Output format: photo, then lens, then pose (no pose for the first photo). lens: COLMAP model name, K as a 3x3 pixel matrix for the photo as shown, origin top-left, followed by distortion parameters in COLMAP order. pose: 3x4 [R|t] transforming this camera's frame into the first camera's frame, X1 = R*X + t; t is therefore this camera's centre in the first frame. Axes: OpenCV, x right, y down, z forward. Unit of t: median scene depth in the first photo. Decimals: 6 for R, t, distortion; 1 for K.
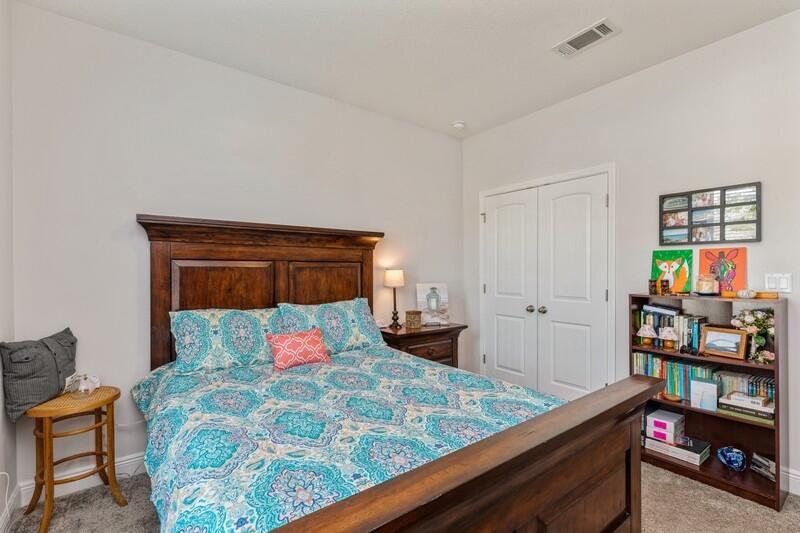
lens RADIAL K [[358.2, 0, 398.5], [0, 358.2, 267.2], [0, 0, 1]] dist [0.004398, -0.000395]
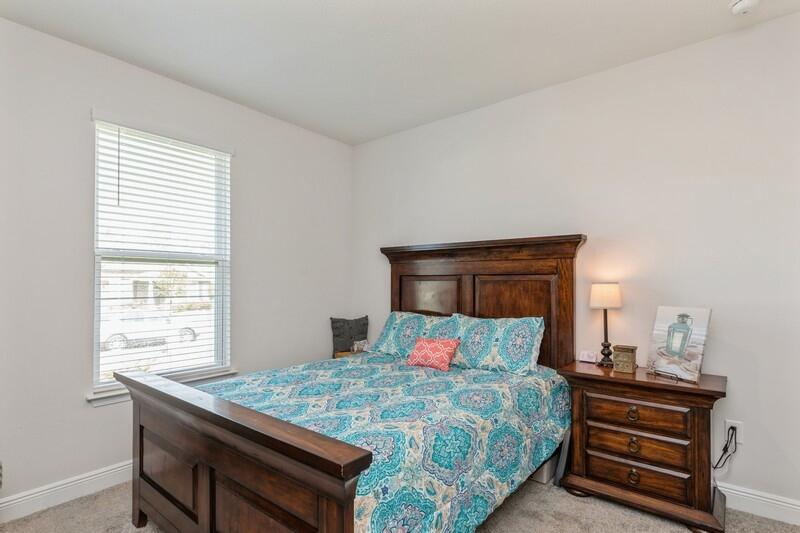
lens RADIAL K [[399.0, 0, 410.0], [0, 399.0, 282.8], [0, 0, 1]] dist [-0.025609, -0.000442]
pose [[0.251706, 0.004822, -0.967792, 0.719338], [0.009401, 0.999928, 0.007427, -0.004614], [0.967758, -0.010968, 0.251642, 0.481558]]
